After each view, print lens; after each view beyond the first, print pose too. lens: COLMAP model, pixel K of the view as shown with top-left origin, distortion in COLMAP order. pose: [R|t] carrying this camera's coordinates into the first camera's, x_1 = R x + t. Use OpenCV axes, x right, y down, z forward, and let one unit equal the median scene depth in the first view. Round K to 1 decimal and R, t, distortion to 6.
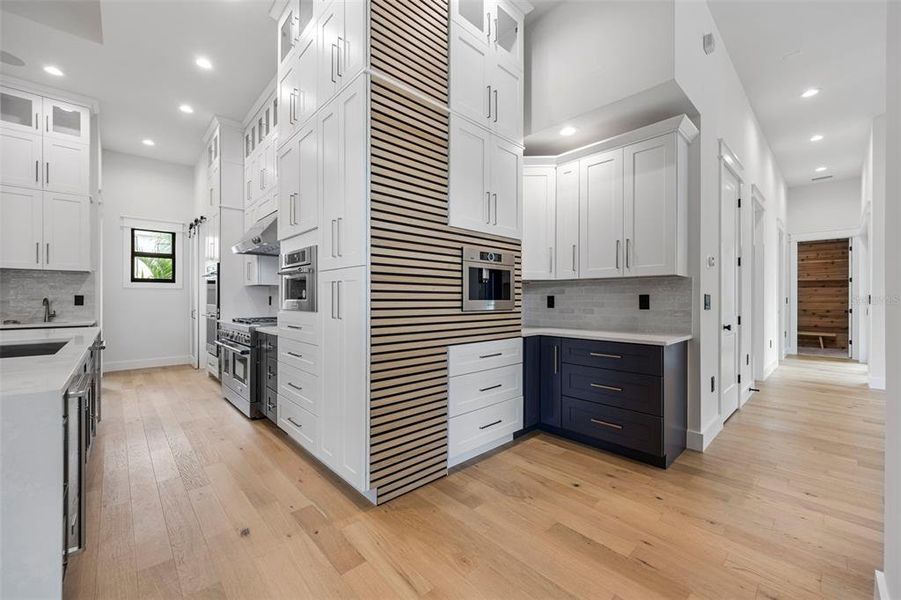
lens RADIAL K [[357.8, 0, 450.5], [0, 357.8, 300.0], [0, 0, 1]] dist [-0.002048, -0.000317]
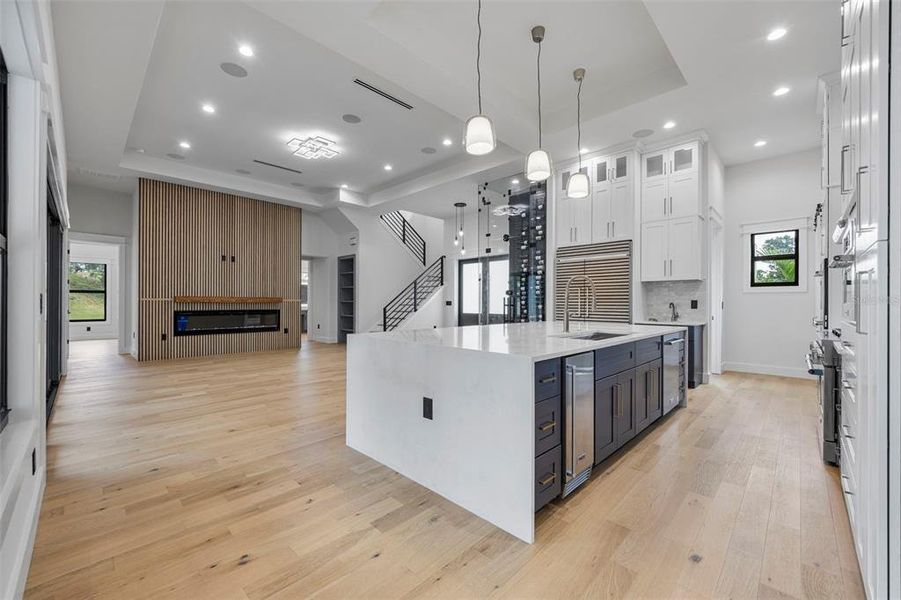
lens RADIAL K [[362.1, 0, 451.0], [0, 362.1, 302.8], [0, 0, 1]] dist [-0.000457, -0.000288]
pose [[0.045089, -0.000338, -0.998983, 0.127698], [-0.006330, 0.999980, -0.000624, 0.001661], [0.998963, 0.006351, 0.045086, 0.133550]]
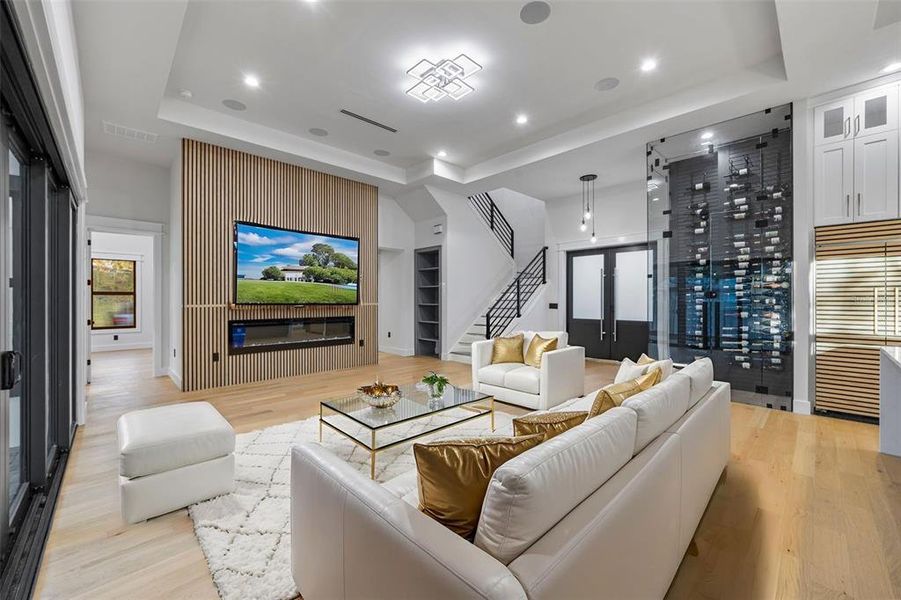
lens RADIAL K [[355.2, 0, 450.5], [0, 355.2, 300.0], [0, 0, 1]] dist [-0.000488, -0.000023]
pose [[0.014854, 0.000556, -0.999890, -0.527193], [-0.001473, 0.999999, 0.000535, -0.036354], [0.999889, 0.001465, 0.014855, -0.465232]]
